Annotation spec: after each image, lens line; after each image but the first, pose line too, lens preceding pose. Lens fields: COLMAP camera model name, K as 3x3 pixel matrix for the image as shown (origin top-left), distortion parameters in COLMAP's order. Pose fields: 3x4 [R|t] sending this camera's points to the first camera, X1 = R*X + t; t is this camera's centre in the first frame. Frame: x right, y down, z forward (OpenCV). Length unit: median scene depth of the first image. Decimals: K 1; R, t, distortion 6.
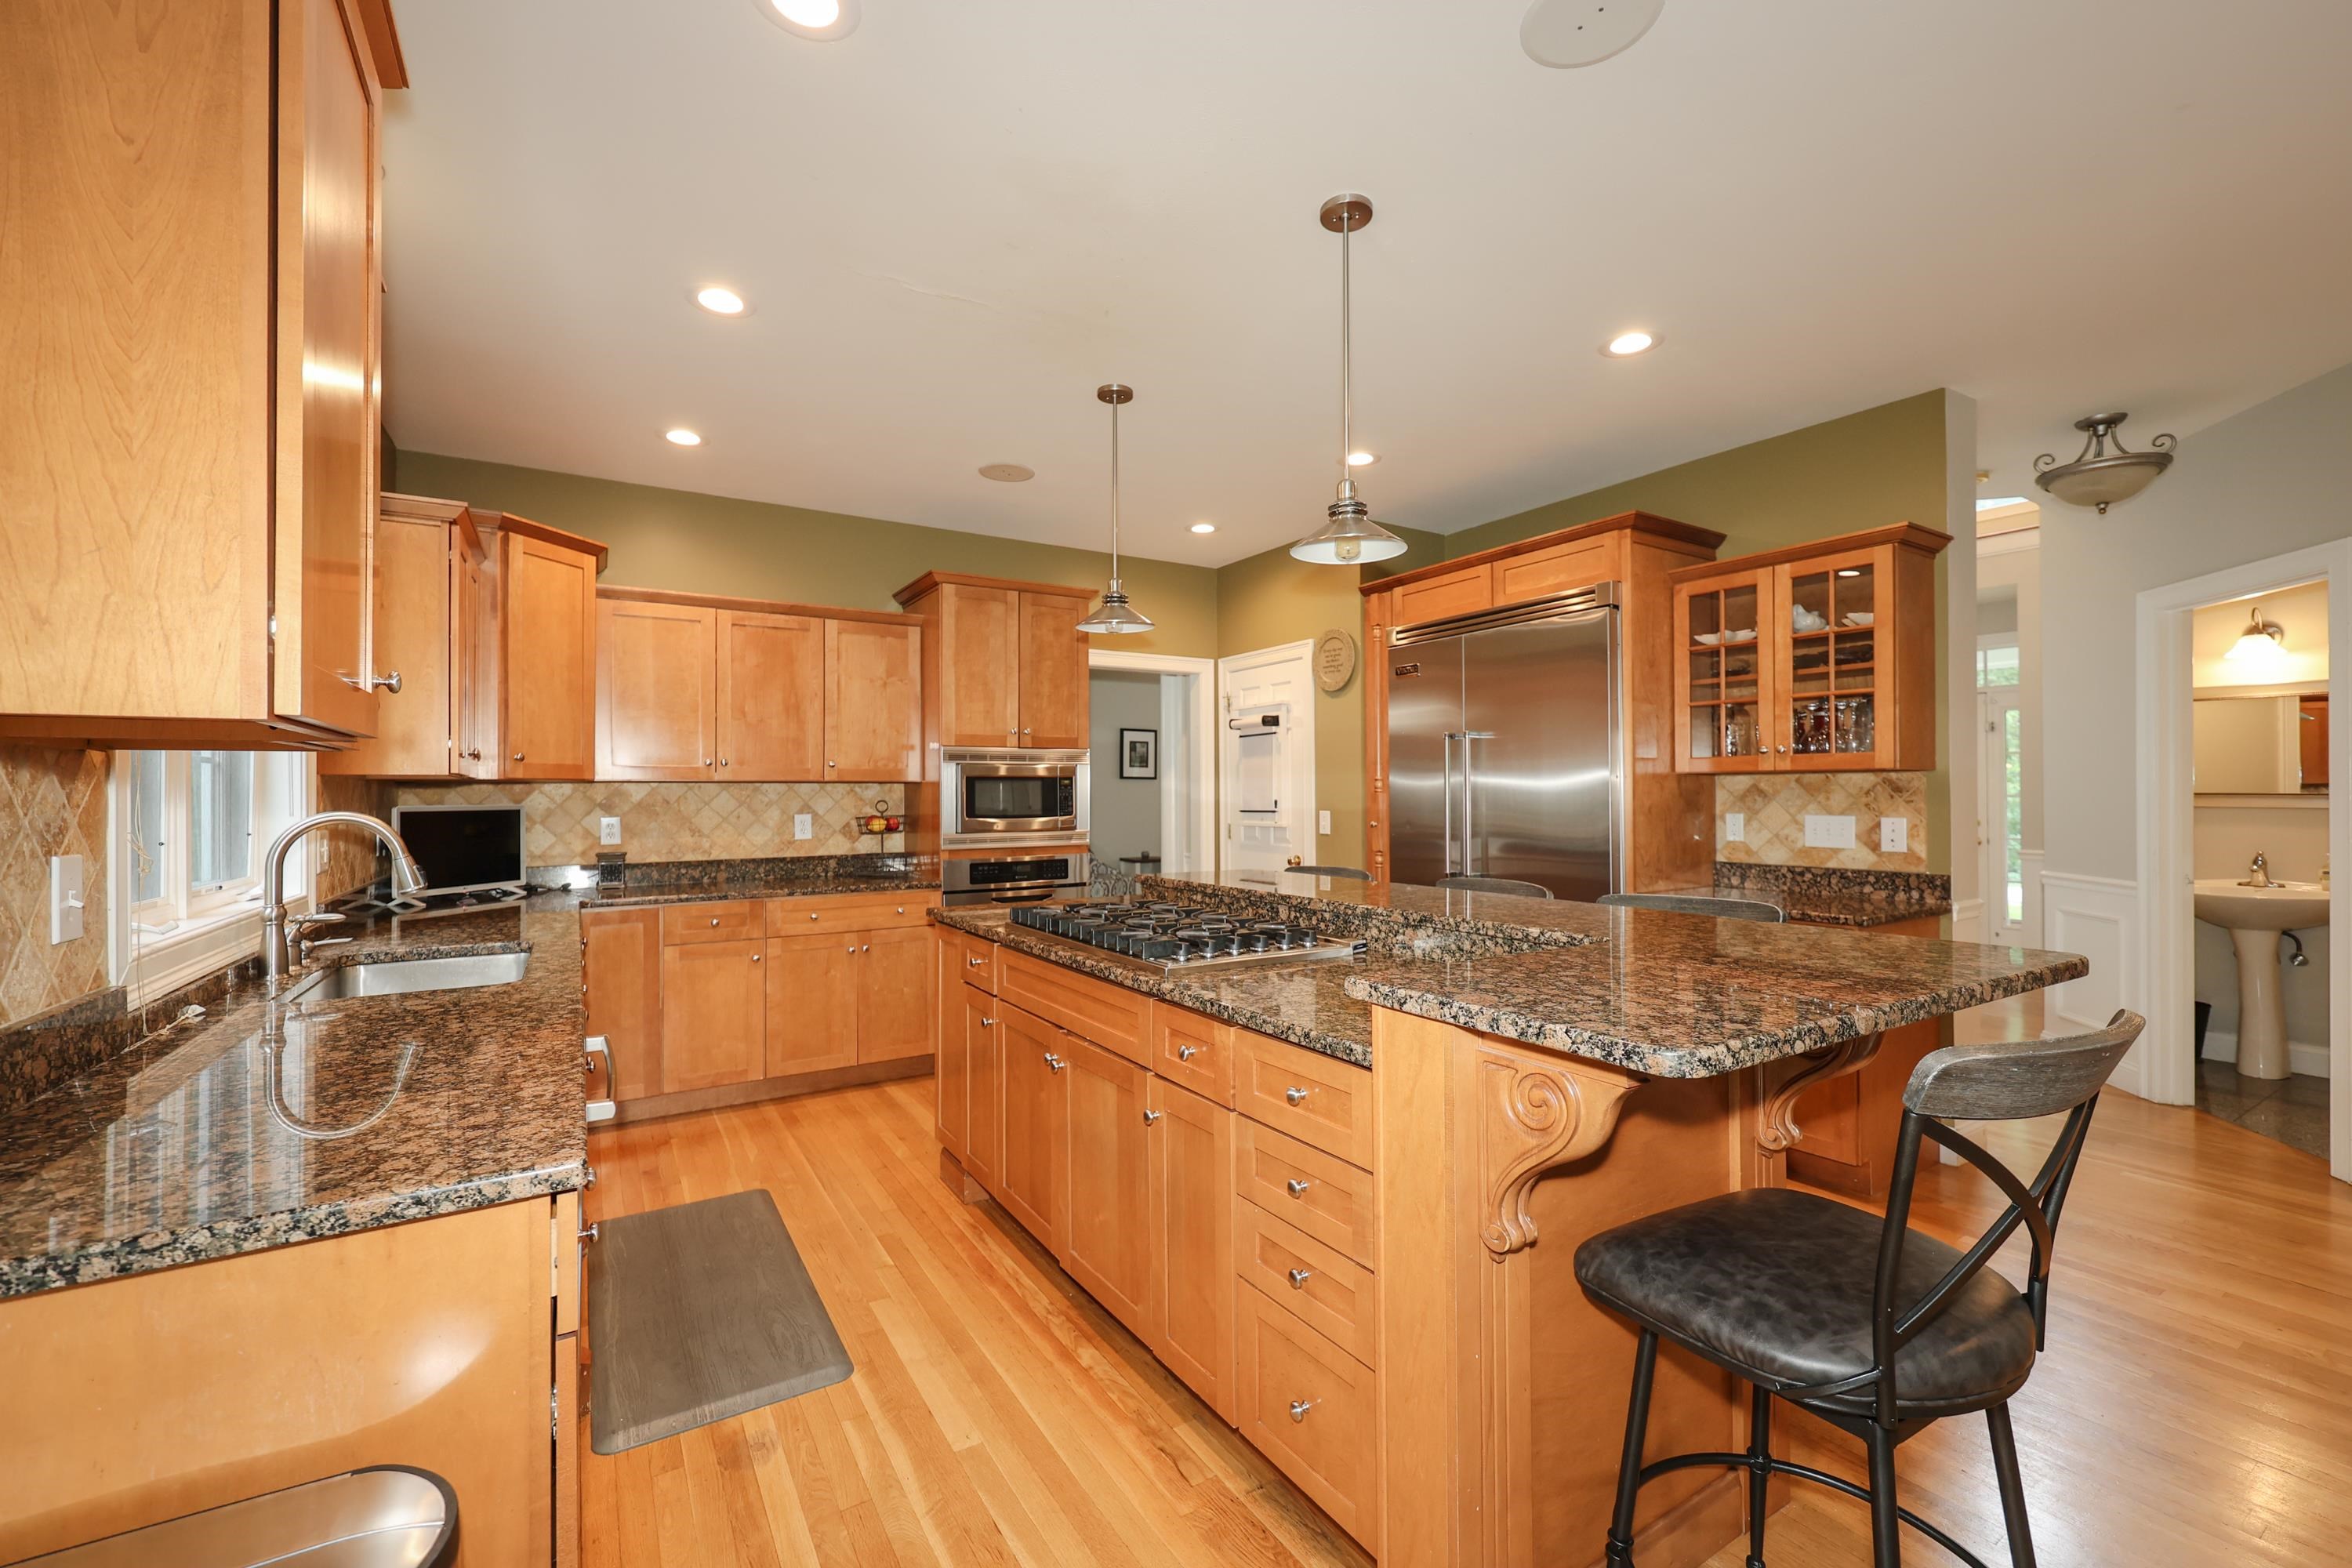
lens RADIAL K [[967.7, 0, 1177.8], [0, 967.7, 782.3], [0, 0, 1]] dist [-0.001863, 0.000910]
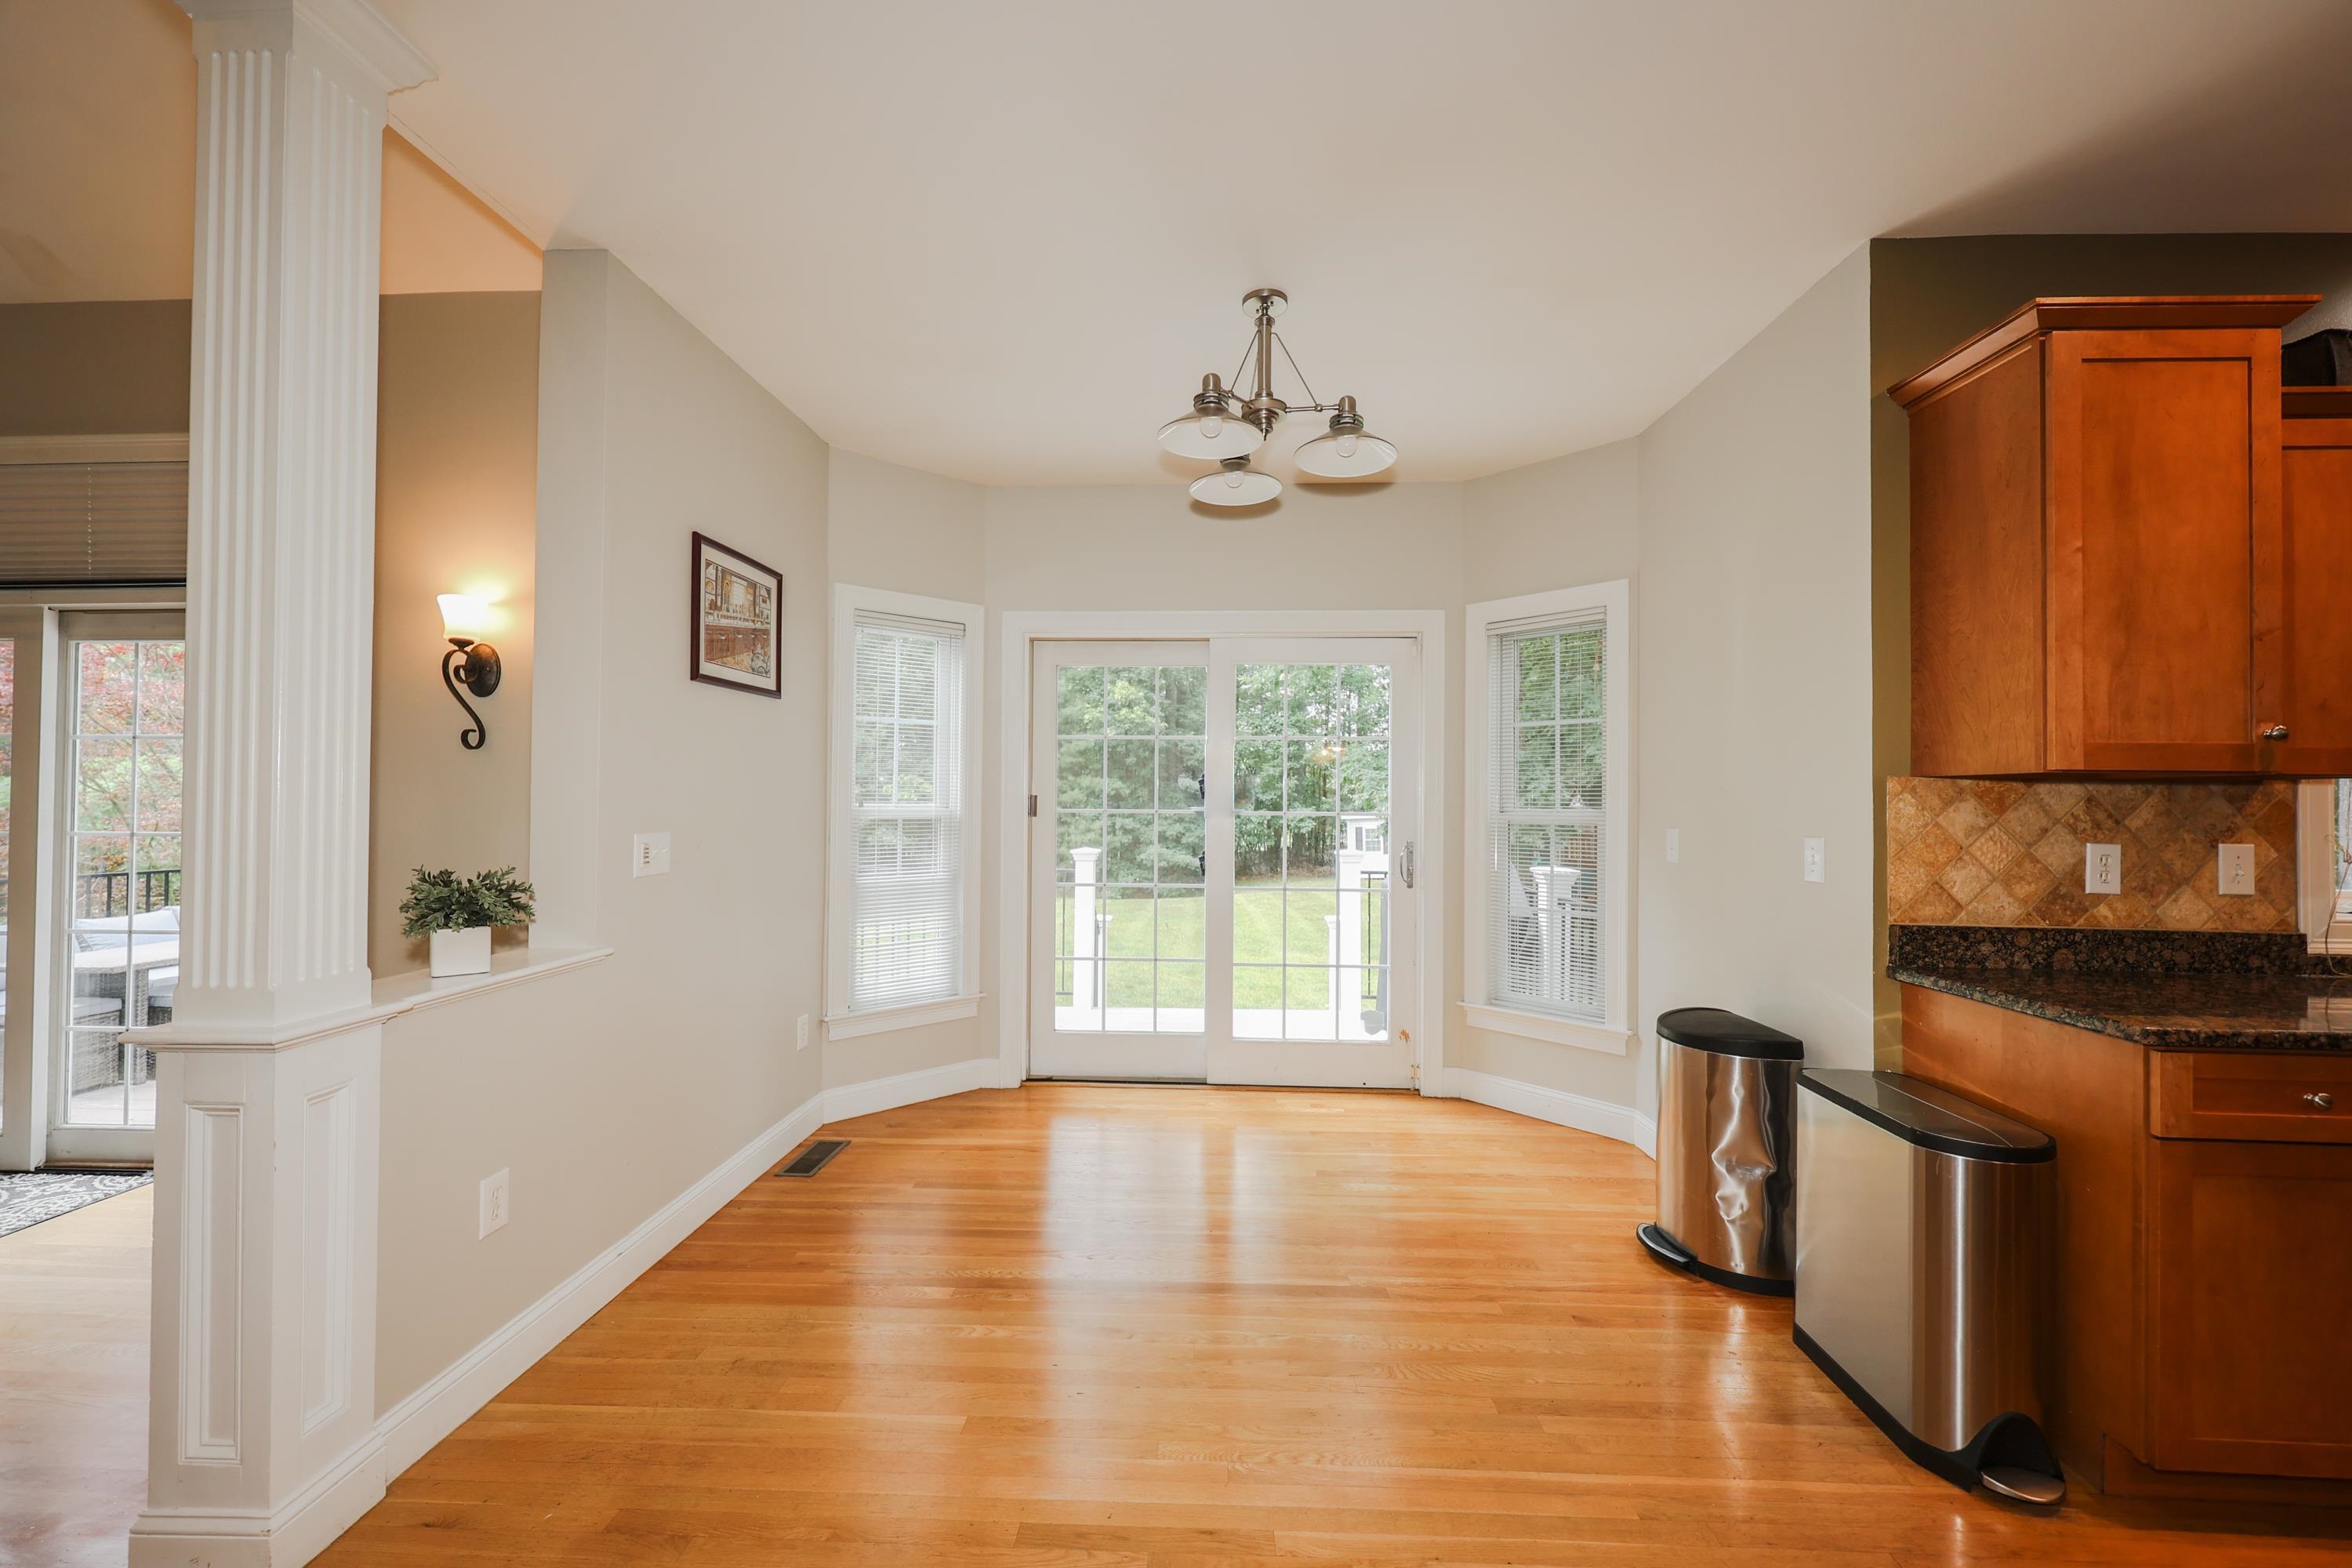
lens RADIAL K [[967.7, 0, 1188.4], [0, 967.7, 778.9], [0, 0, 1]] dist [-0.001863, 0.000910]
pose [[-0.573905, -0.013979, -0.818803, 0.466460], [0.002406, 0.999821, -0.018756, -0.003734], [0.818919, -0.012734, -0.573768, 0.173194]]
